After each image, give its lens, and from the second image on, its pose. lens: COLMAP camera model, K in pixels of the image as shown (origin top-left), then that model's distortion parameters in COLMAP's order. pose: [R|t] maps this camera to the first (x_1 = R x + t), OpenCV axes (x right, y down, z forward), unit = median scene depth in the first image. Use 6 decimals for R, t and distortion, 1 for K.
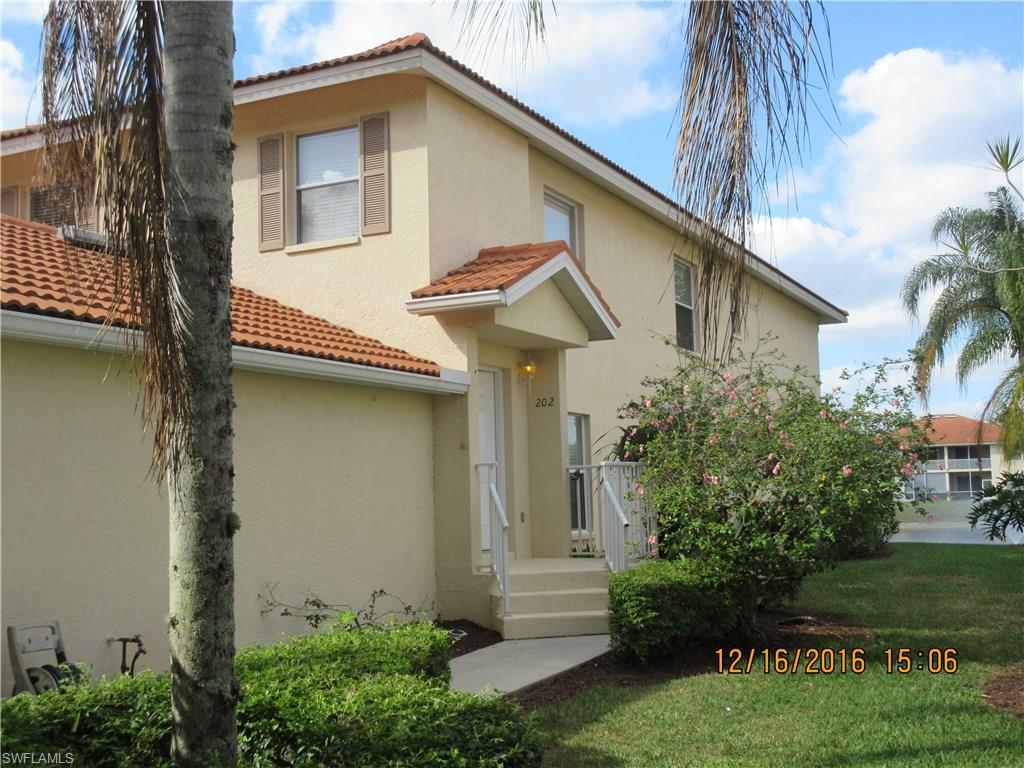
lens RADIAL K [[1199.5, 0, 511.5], [0, 1199.5, 384.7], [0, 0, 1]] dist [0.010995, 0.000000]
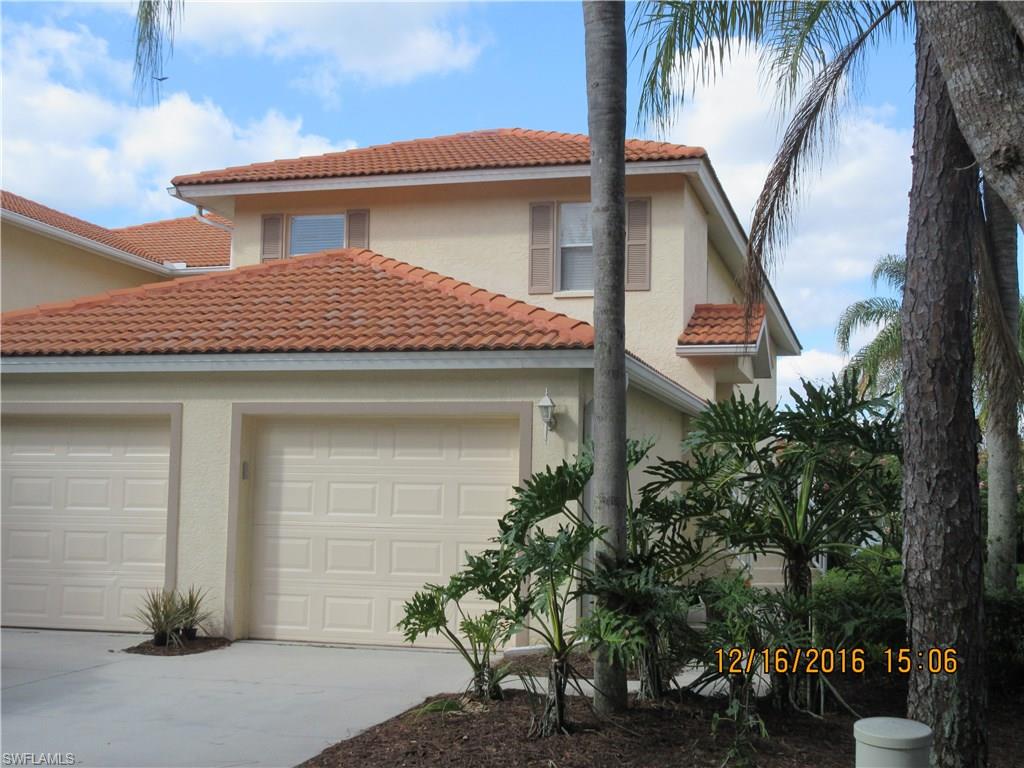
lens RADIAL K [[1374.8, 0, 512.5], [0, 1374.8, 383.5], [0, 0, 1]] dist [-0.023615, 0.000000]
pose [[0.982094, 0.065651, 0.176581, -0.478042], [-0.065746, 0.997822, -0.005316, -0.008480], [-0.176545, -0.006389, 0.984272, -0.416273]]
